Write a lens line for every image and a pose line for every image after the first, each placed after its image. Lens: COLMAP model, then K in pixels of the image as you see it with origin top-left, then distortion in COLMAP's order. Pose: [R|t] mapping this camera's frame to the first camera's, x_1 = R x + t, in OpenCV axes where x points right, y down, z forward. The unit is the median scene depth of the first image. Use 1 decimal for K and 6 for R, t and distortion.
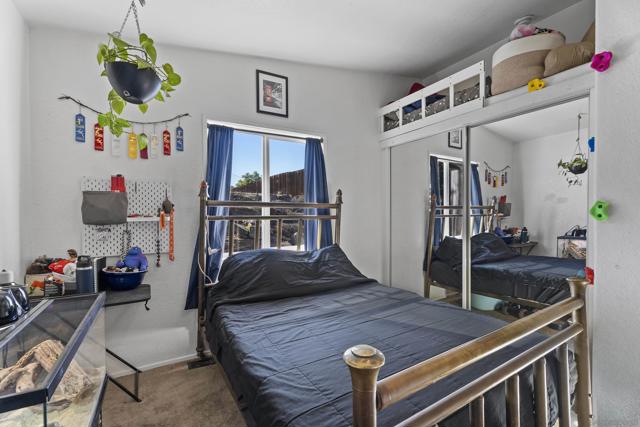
lens RADIAL K [[281.7, 0, 321.6], [0, 281.7, 211.5], [0, 0, 1]] dist [-0.001697, -0.000247]
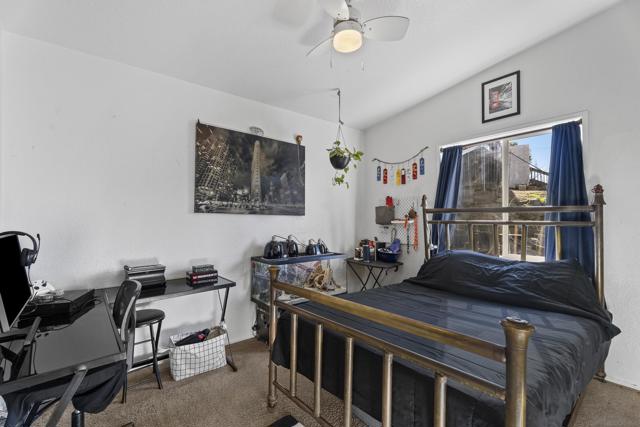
lens RADIAL K [[281.7, 0, 322.1], [0, 281.7, 214.7], [0, 0, 1]] dist [-0.001697, -0.000247]
pose [[0.163980, -0.014690, -0.986354, 0.767822], [-0.003216, 0.999876, -0.015426, 0.010497], [0.986458, 0.005702, 0.163913, 0.250942]]
